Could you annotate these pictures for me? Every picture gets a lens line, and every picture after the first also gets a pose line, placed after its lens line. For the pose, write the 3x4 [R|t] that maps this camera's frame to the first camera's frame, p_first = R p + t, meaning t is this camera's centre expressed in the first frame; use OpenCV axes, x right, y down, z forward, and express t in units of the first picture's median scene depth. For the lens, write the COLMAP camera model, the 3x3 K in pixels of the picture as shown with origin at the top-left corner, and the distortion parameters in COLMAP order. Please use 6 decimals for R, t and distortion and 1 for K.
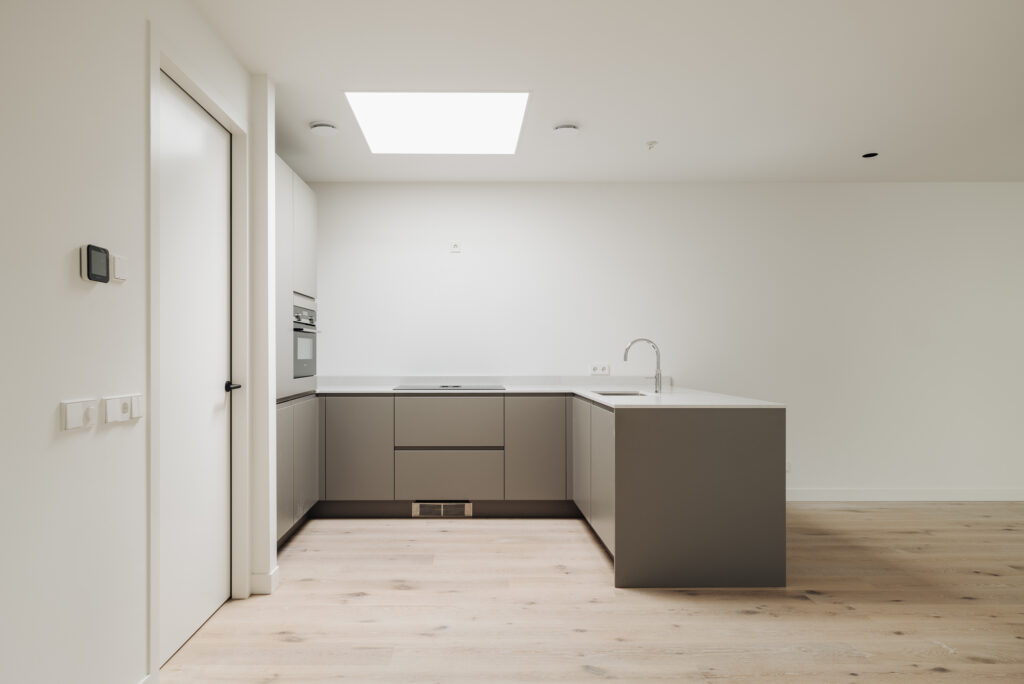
lens RADIAL K [[617.5, 0, 470.6], [0, 617.5, 351.7], [0, 0, 1]] dist [0.002576, -0.000549]
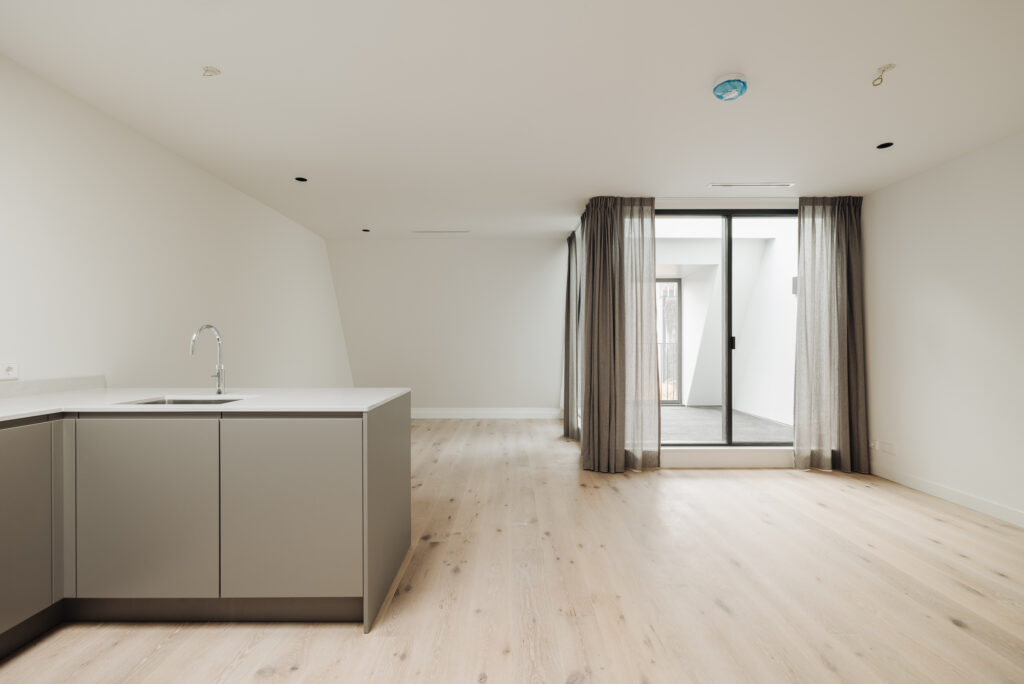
lens RADIAL K [[476.3, 0, 510.0], [0, 476.3, 347.5], [0, 0, 1]] dist [0.000235, 0.000125]
pose [[-0.002465, -0.004692, 0.999986, -0.371609], [-0.003938, 0.999981, 0.004682, 0.003547], [-0.999989, -0.003926, -0.002483, 0.782806]]
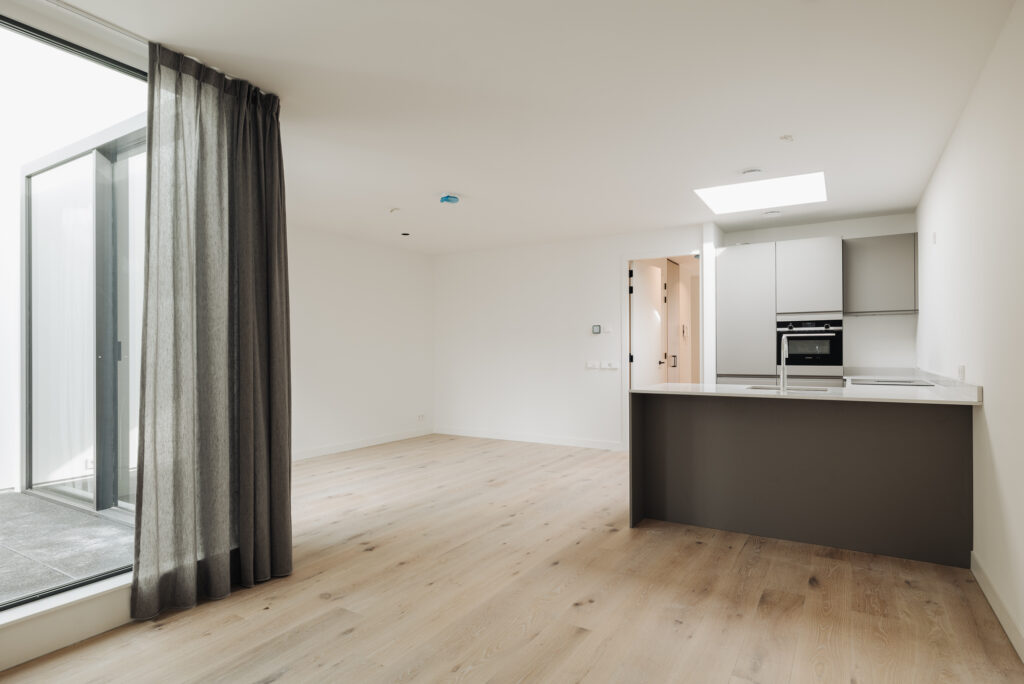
lens RADIAL K [[552.9, 0, 516.2], [0, 552.9, 347.5], [0, 0, 1]] dist [0.001018, 0.000064]
pose [[-0.515428, -0.001806, -0.856931, 1.583550], [0.007240, 0.999953, -0.006462, -0.000060], [0.856902, -0.009535, -0.515391, 1.348276]]
